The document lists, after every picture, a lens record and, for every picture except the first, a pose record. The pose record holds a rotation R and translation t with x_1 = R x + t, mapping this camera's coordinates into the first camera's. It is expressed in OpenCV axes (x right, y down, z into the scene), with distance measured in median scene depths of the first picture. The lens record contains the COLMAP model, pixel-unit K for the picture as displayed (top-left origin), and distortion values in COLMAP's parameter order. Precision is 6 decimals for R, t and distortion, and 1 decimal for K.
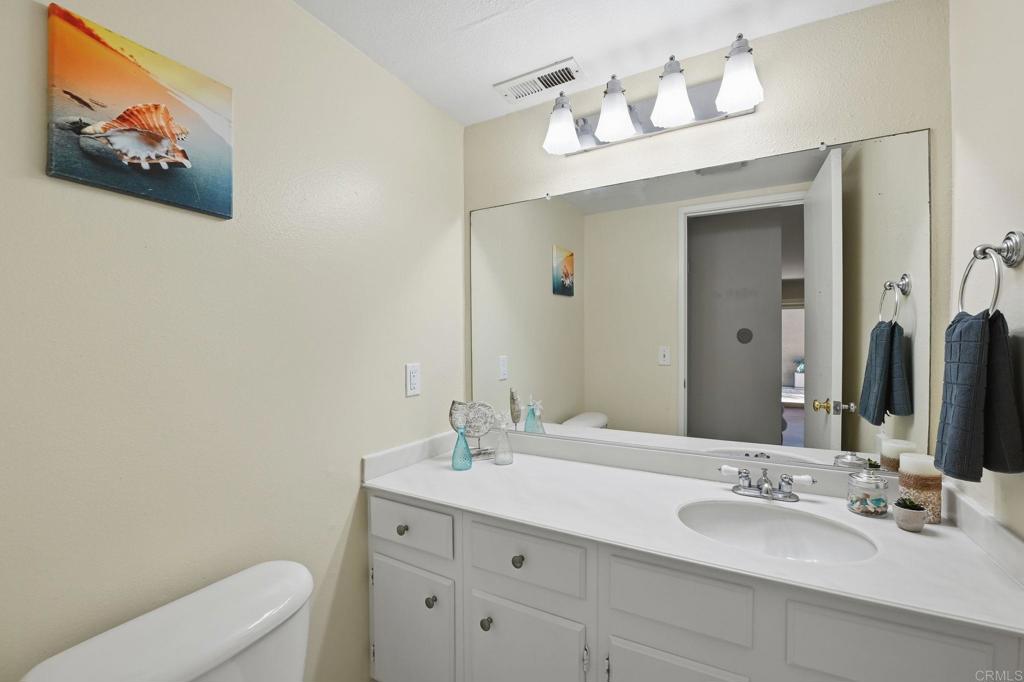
lens RADIAL K [[414.7, 0, 509.2], [0, 414.7, 339.3], [0, 0, 1]] dist [-0.019136, -0.000048]
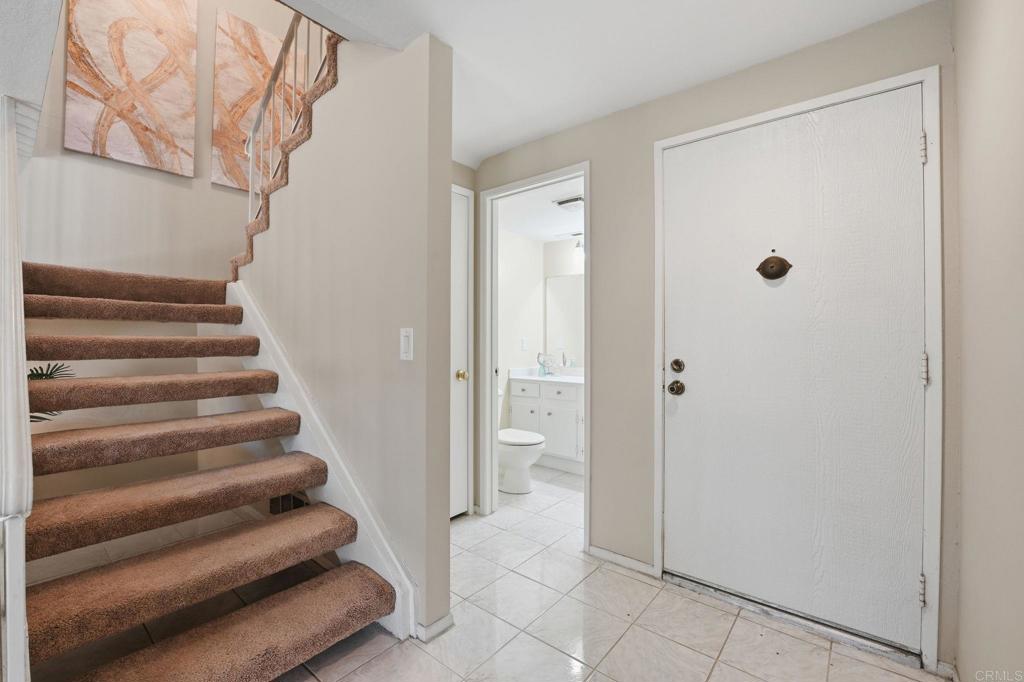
lens RADIAL K [[425.8, 0, 509.7], [0, 425.8, 335.7], [0, 0, 1]] dist [-0.019043, 0.000300]
pose [[0.982525, 0.004174, -0.186085, 0.188282], [-0.006609, 0.999900, -0.012467, 0.073761], [0.186015, 0.013479, 0.982454, -1.720423]]
